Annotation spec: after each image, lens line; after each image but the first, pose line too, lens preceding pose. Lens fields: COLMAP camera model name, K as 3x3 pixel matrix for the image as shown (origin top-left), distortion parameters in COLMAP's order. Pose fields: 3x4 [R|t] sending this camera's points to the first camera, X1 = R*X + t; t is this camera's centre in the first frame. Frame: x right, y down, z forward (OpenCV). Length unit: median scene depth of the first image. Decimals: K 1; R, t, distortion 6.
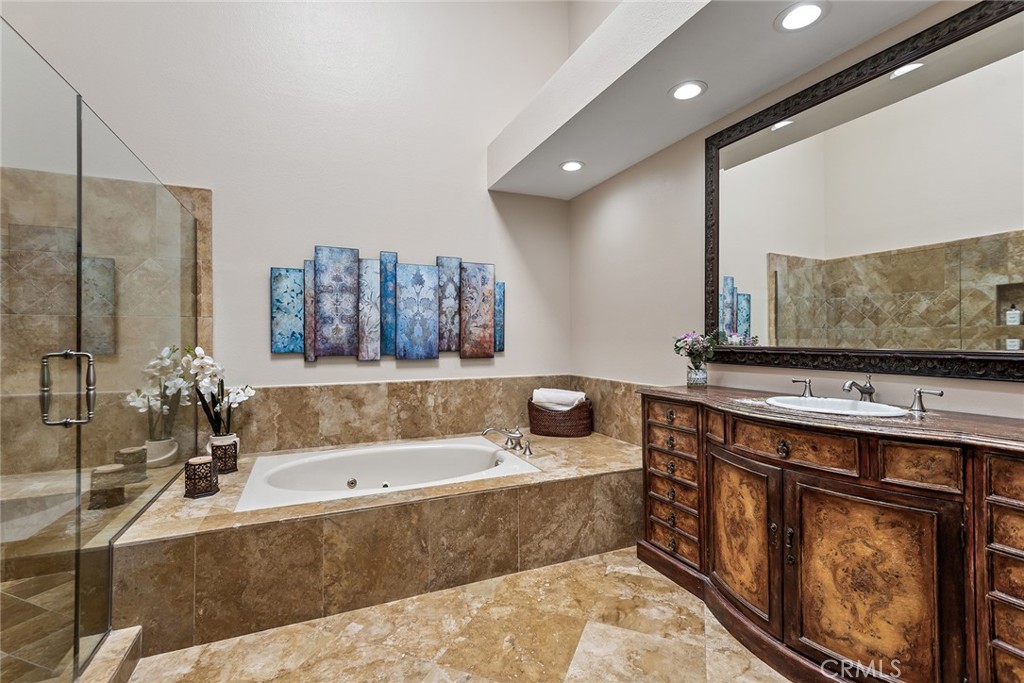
lens RADIAL K [[462.8, 0, 508.1], [0, 462.8, 336.4], [0, 0, 1]] dist [0.021941, -0.011005]
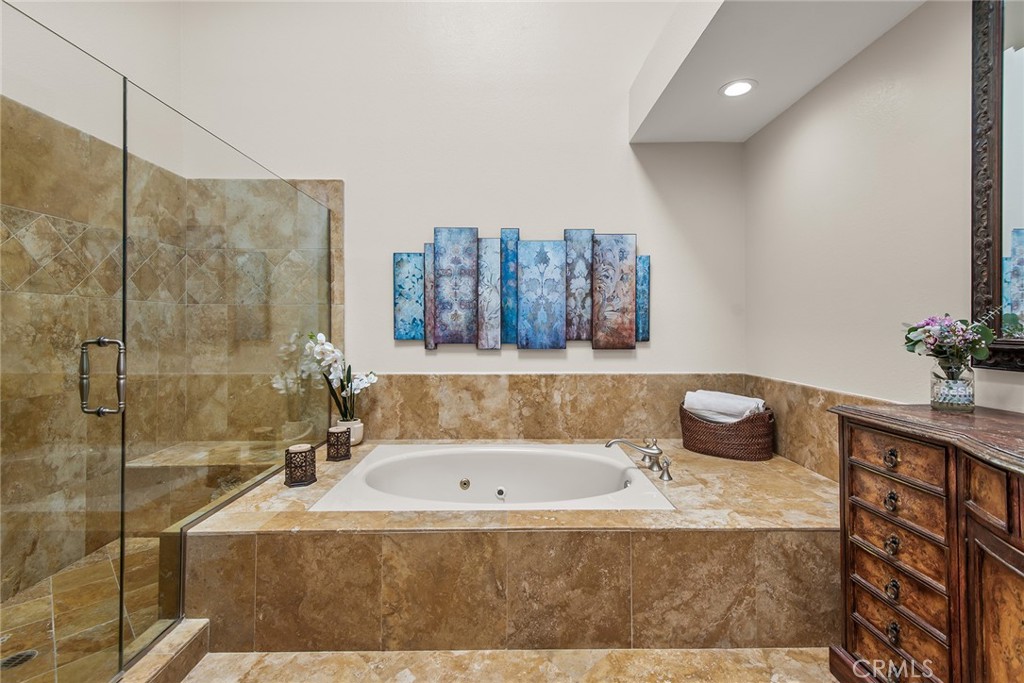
lens RADIAL K [[462.8, 0, 512.3], [0, 462.8, 323.0], [0, 0, 1]] dist [0.021941, -0.011005]
pose [[0.920670, -0.000195, -0.390341, 0.125249], [0.000547, 1.000000, 0.000791, -0.000577], [0.390341, -0.000941, 0.920670, 0.239826]]
